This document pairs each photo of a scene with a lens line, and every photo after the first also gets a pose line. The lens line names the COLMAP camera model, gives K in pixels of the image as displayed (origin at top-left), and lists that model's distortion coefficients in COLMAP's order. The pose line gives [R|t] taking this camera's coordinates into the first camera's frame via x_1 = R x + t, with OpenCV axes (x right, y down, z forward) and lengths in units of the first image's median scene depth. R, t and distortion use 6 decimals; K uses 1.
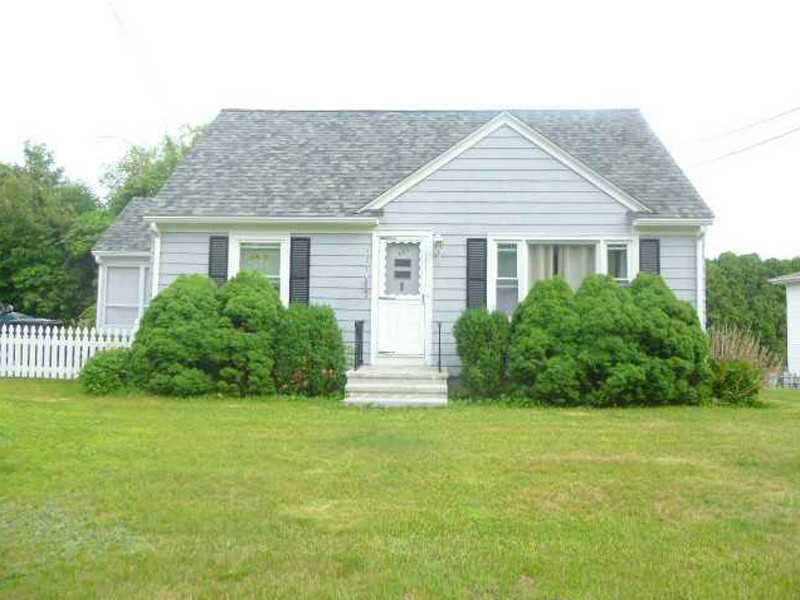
lens RADIAL K [[665.5, 0, 400.0], [0, 665.5, 300.0], [0, 0, 1]] dist [-0.001680, -0.000997]
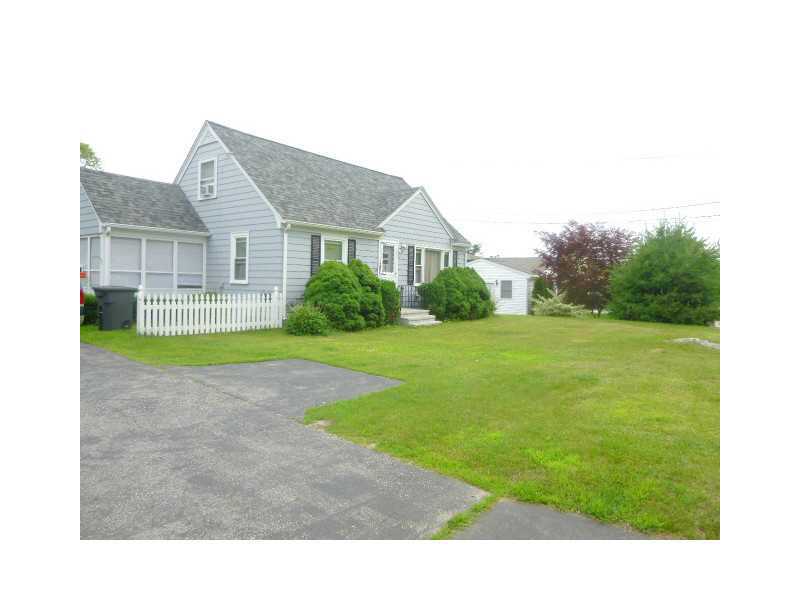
lens RADIAL K [[497.0, 0, 400.0], [0, 497.0, 300.0], [0, 0, 1]] dist [-0.064584, -0.000341]
pose [[0.548298, -0.037845, 0.835426, -1.200296], [-0.028100, 0.997578, 0.063632, -0.021430], [-0.835811, -0.058365, 0.545907, 0.166718]]
